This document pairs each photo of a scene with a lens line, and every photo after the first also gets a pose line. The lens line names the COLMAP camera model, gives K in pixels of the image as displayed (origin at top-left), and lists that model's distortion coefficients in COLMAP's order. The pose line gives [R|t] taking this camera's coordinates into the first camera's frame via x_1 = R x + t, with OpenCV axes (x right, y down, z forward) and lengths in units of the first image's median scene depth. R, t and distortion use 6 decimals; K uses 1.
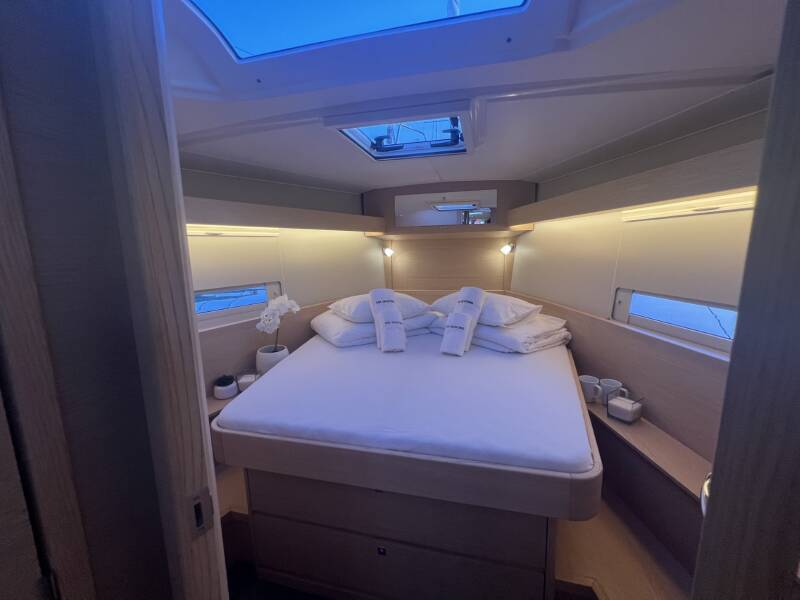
lens RADIAL K [[318.6, 0, 401.1], [0, 318.6, 300.8], [0, 0, 1]] dist [0.002628, 0.000653]
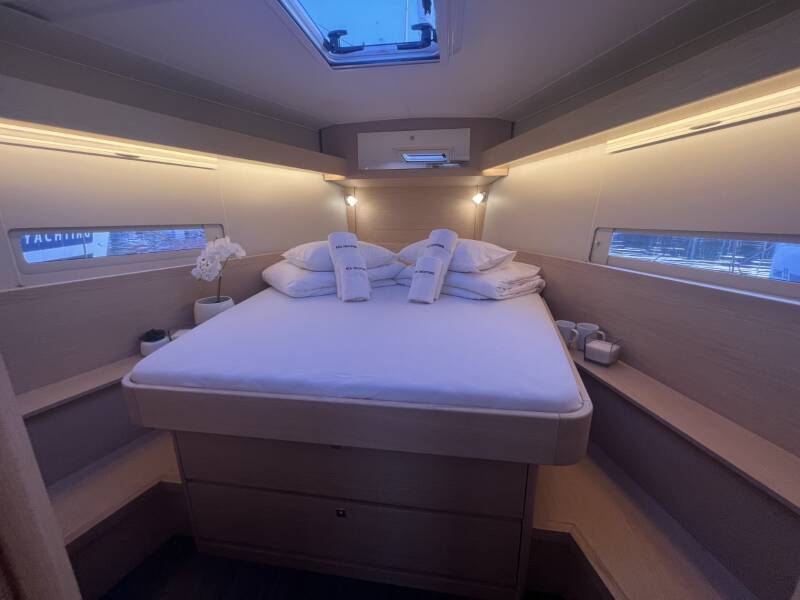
lens RADIAL K [[318.6, 0, 400.1], [0, 318.6, 298.1], [0, 0, 1]] dist [0.002628, 0.000653]
pose [[0.995119, -0.007812, 0.098375, 0.012690], [-0.000790, 0.996200, 0.087093, 0.081711], [-0.098682, -0.086746, 0.991331, 0.113138]]
